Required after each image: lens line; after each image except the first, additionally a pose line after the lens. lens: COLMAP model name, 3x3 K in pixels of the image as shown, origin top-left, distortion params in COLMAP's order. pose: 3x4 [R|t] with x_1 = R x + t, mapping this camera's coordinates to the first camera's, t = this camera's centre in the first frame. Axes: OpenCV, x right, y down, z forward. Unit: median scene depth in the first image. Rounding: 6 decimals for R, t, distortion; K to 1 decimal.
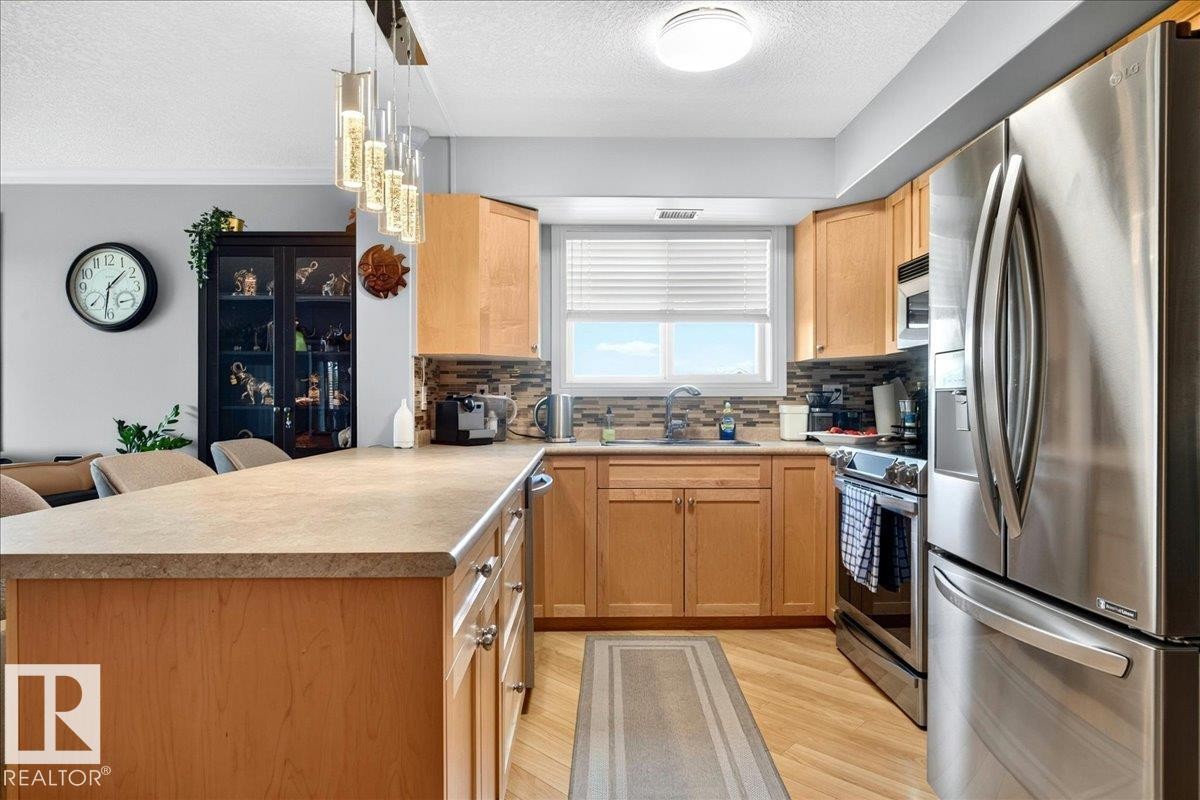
lens RADIAL K [[687.8, 0, 602.2], [0, 687.8, 404.9], [0, 0, 1]] dist [0.000834, 0.000242]
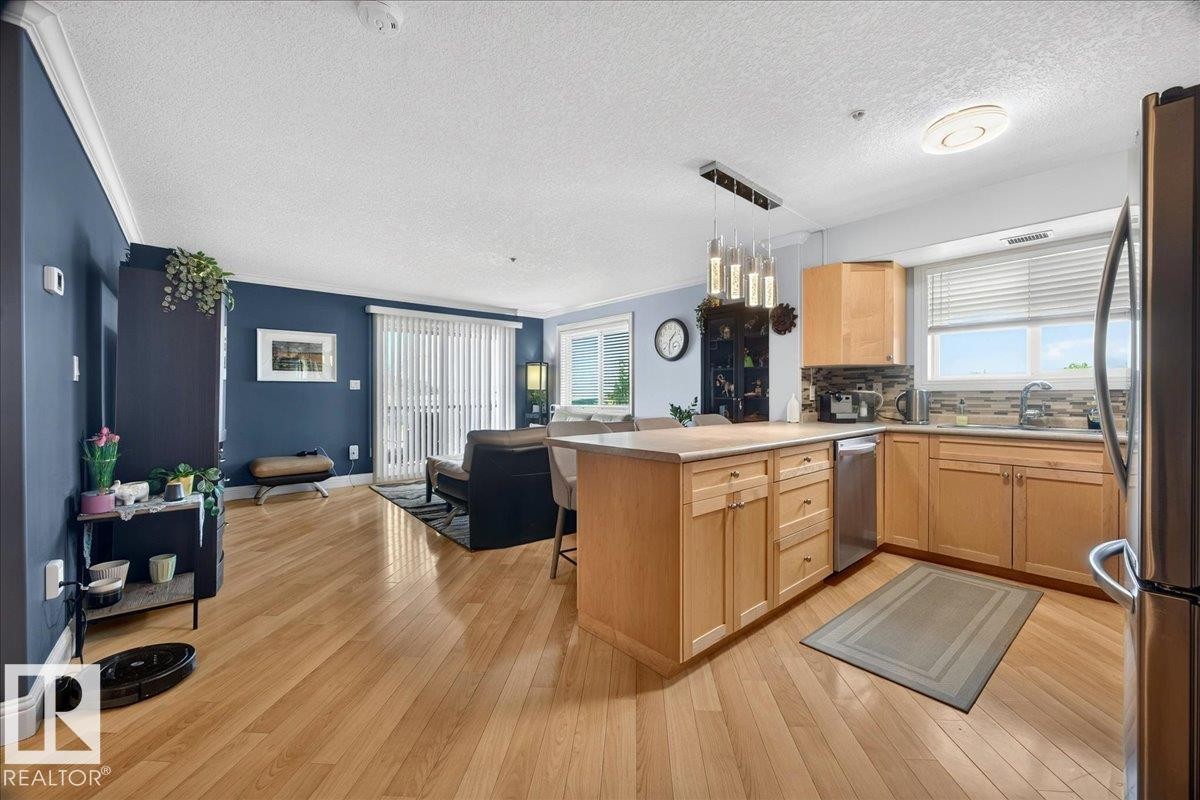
lens RADIAL K [[473.6, 0, 591.6], [0, 473.6, 397.5], [0, 0, 1]] dist [-0.001005, 0.000117]
pose [[0.641321, 0.001993, -0.767270, 0.247673], [-0.000268, 0.999997, 0.002374, -0.001502], [0.767272, -0.001317, 0.641320, -0.106677]]
